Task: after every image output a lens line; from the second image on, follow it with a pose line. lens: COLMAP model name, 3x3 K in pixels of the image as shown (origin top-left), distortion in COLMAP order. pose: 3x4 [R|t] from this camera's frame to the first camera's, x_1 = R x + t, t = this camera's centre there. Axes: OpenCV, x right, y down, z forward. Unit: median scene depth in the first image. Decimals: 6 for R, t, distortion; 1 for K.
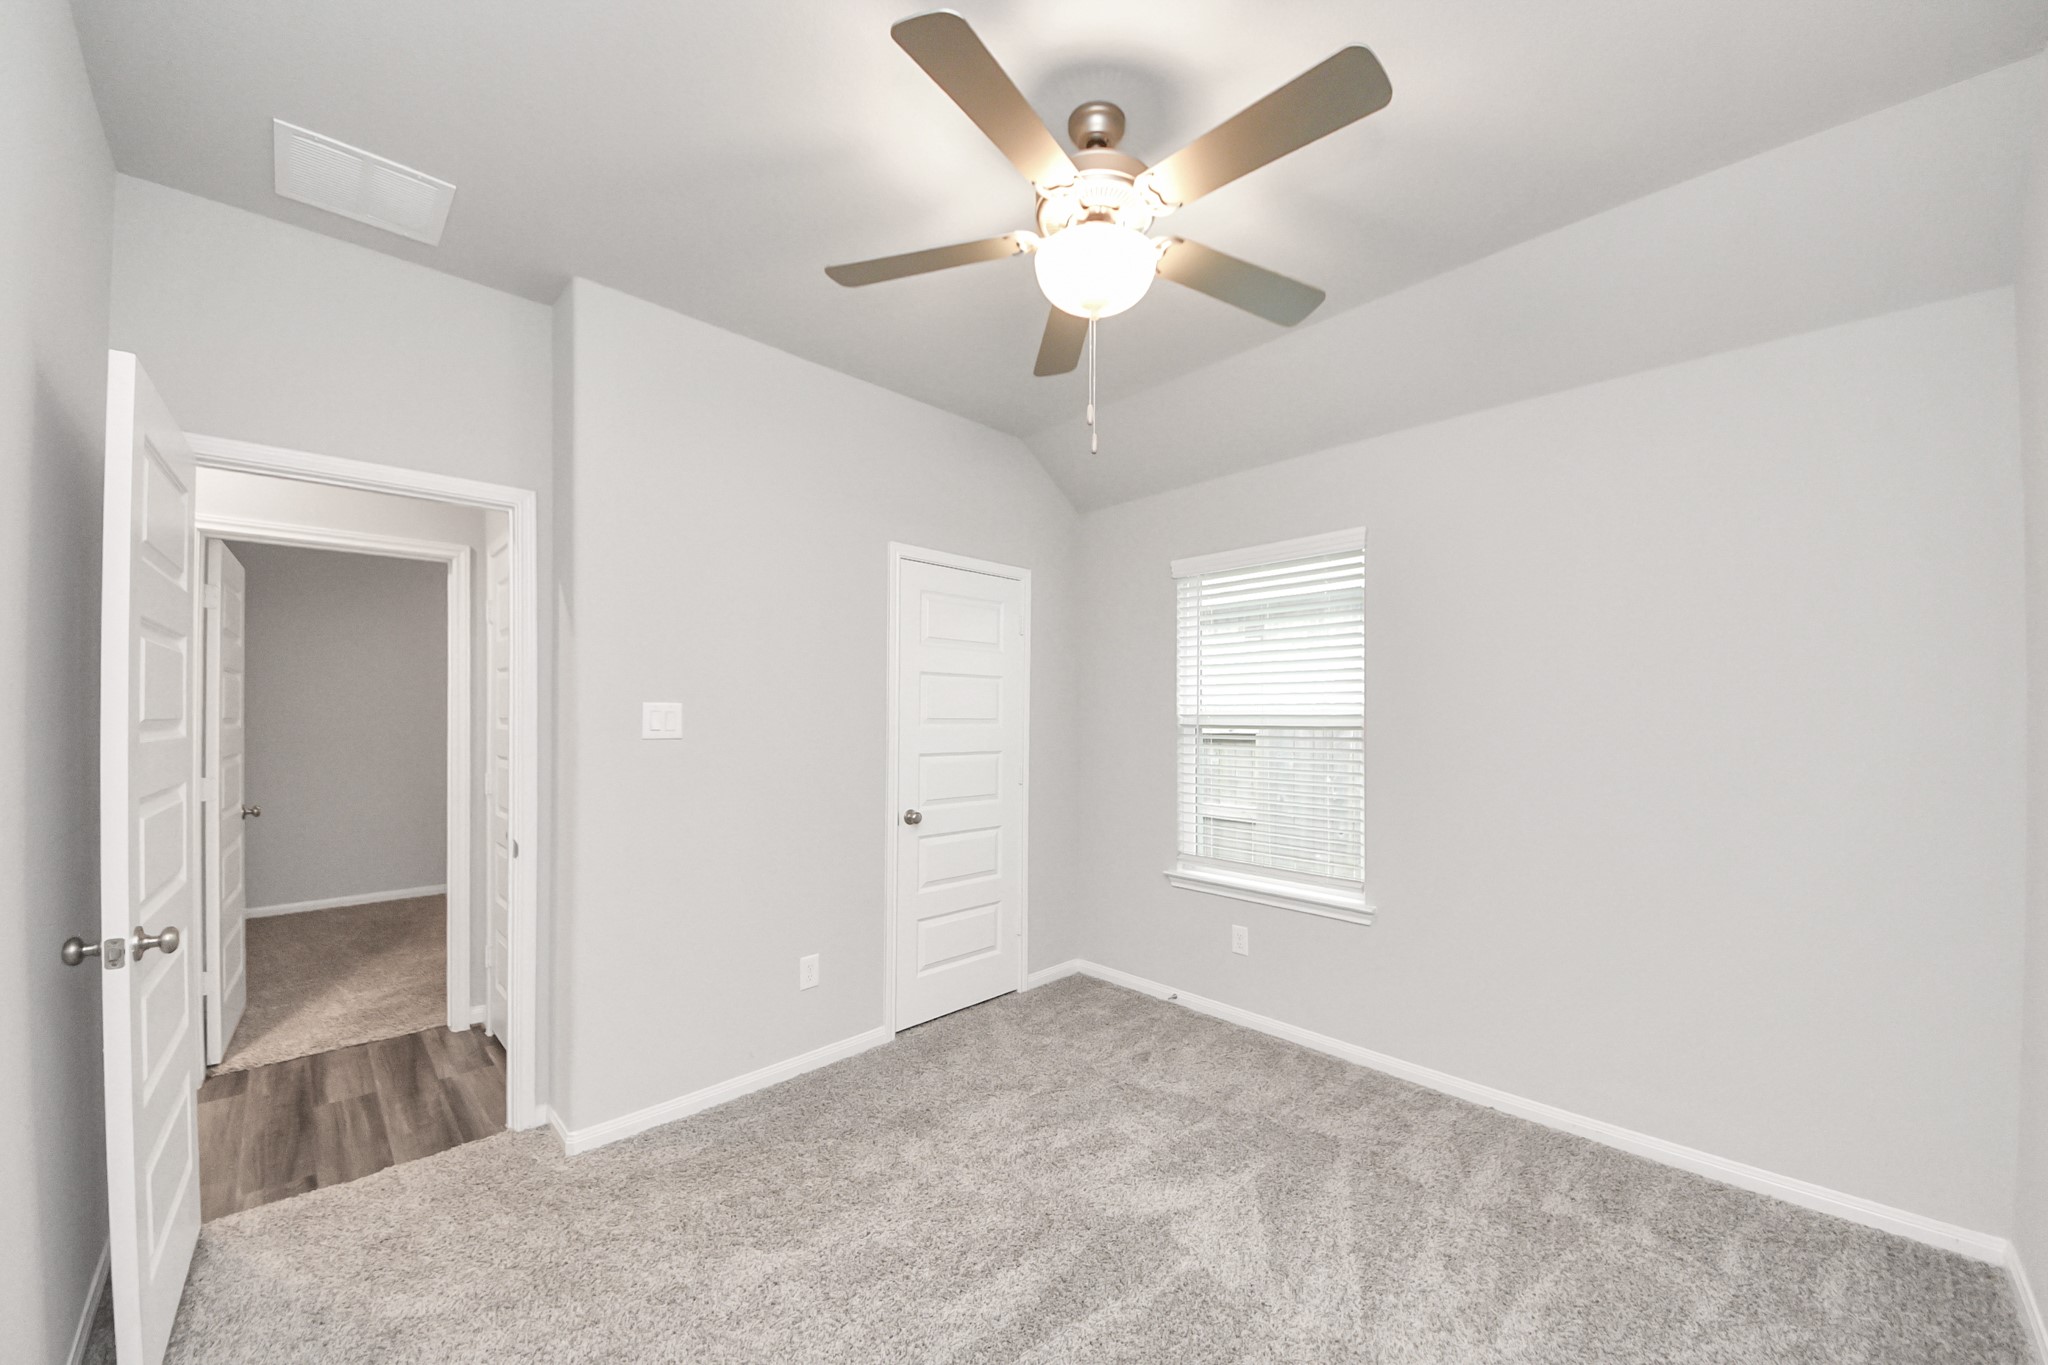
lens RADIAL K [[722.8, 0, 1021.5], [0, 722.8, 701.7], [0, 0, 1]] dist [0.017050, -0.008545]
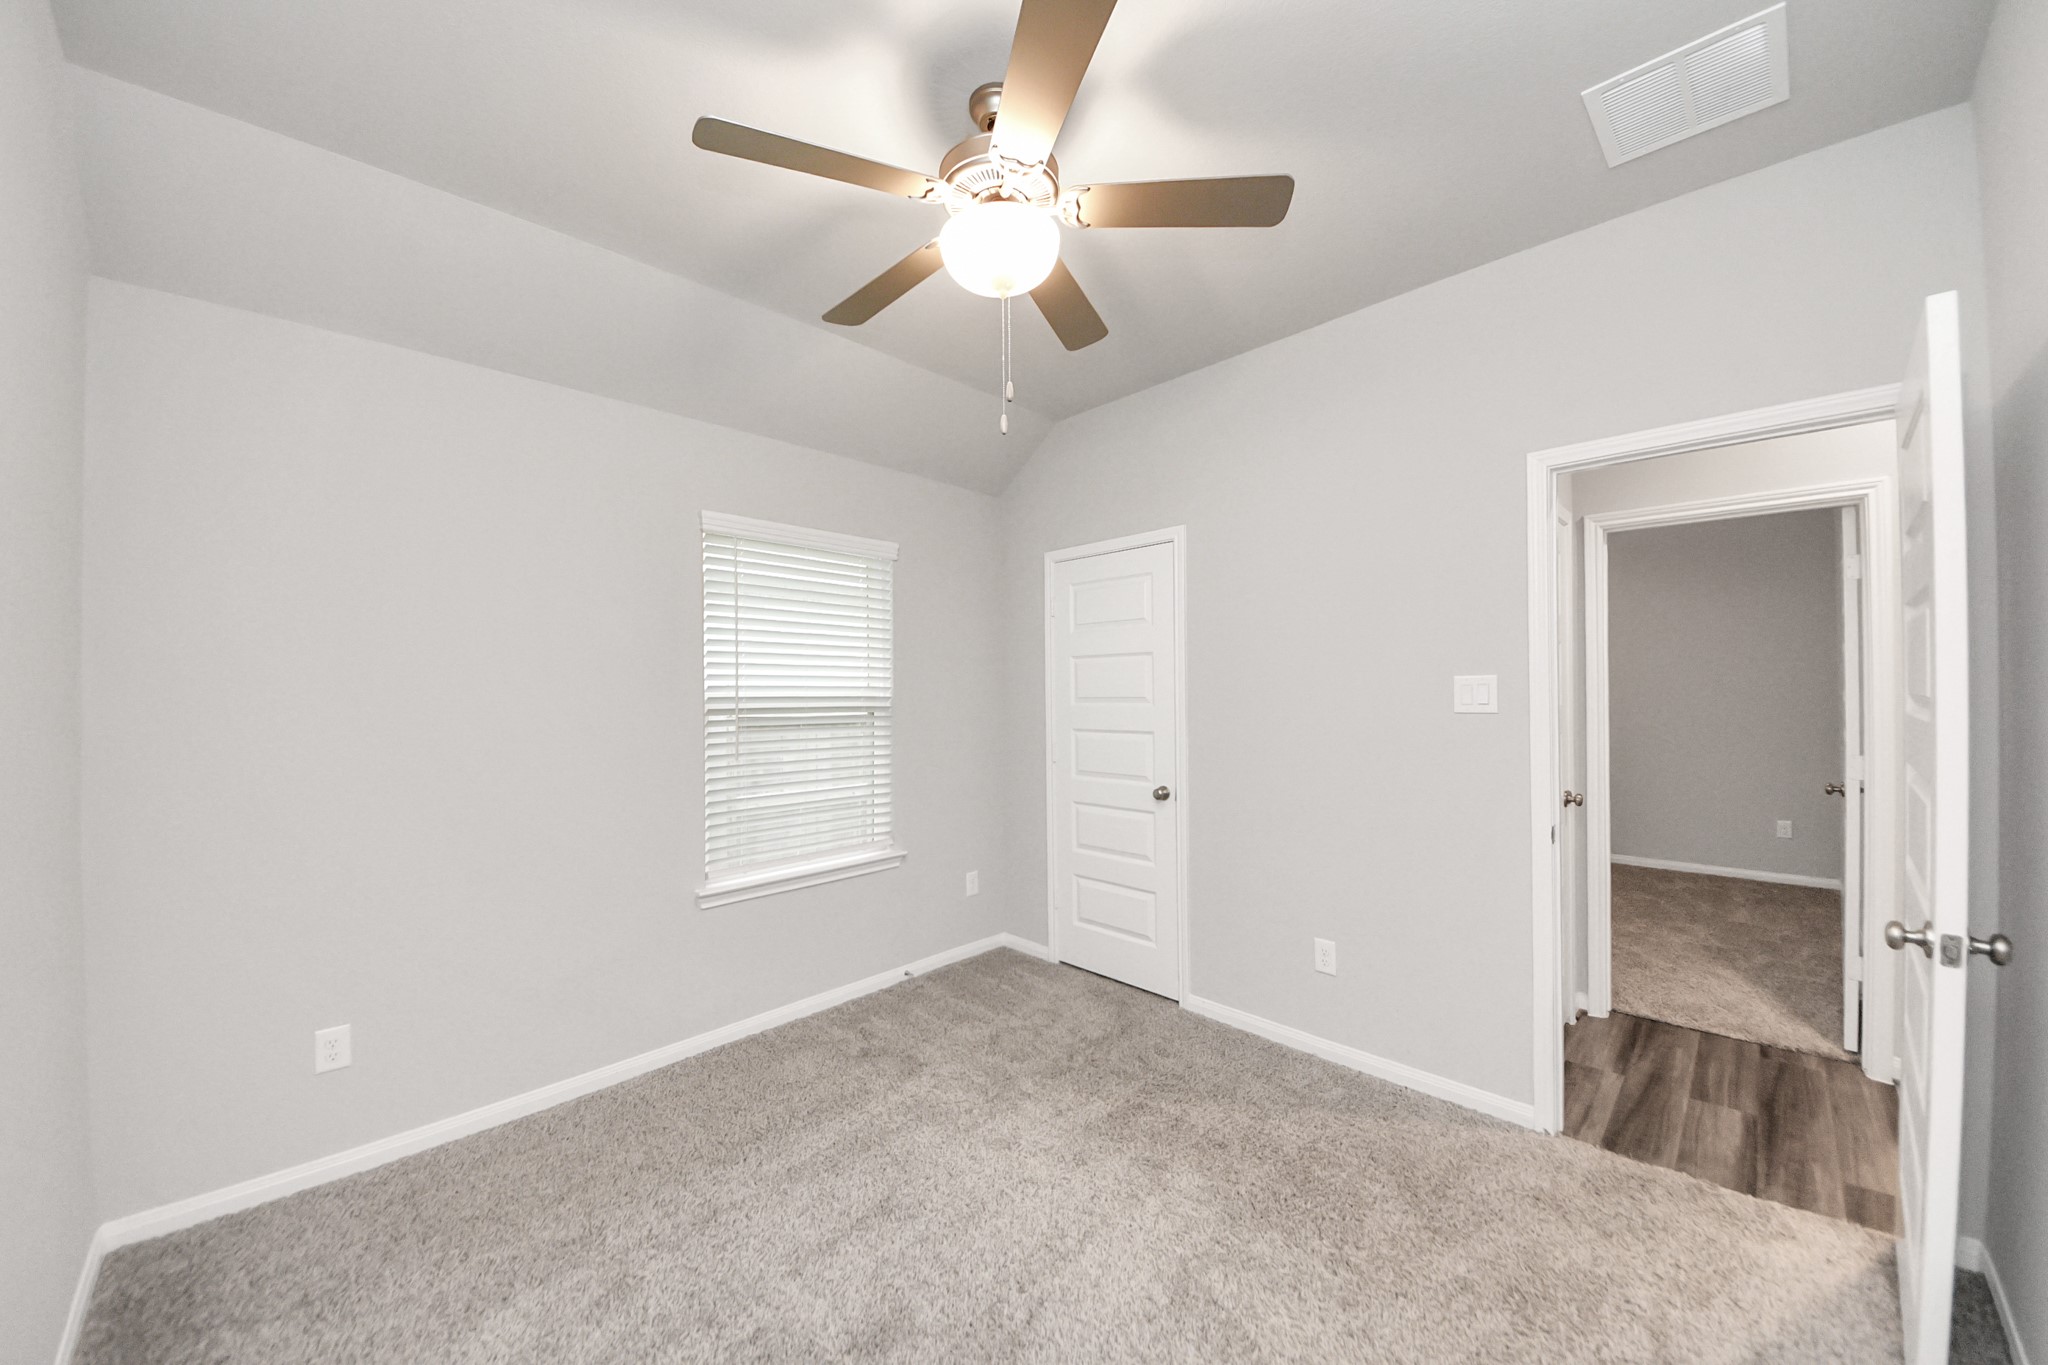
lens RADIAL K [[741.1, 0, 1032.8], [0, 741.1, 678.7], [0, 0, 1]] dist [0.013187, -0.009260]
pose [[-0.008355, 0.019619, 0.999773, -1.247326], [-0.001934, 0.999805, -0.019635, 0.022664], [-0.999963, -0.002098, -0.008315, 1.255822]]
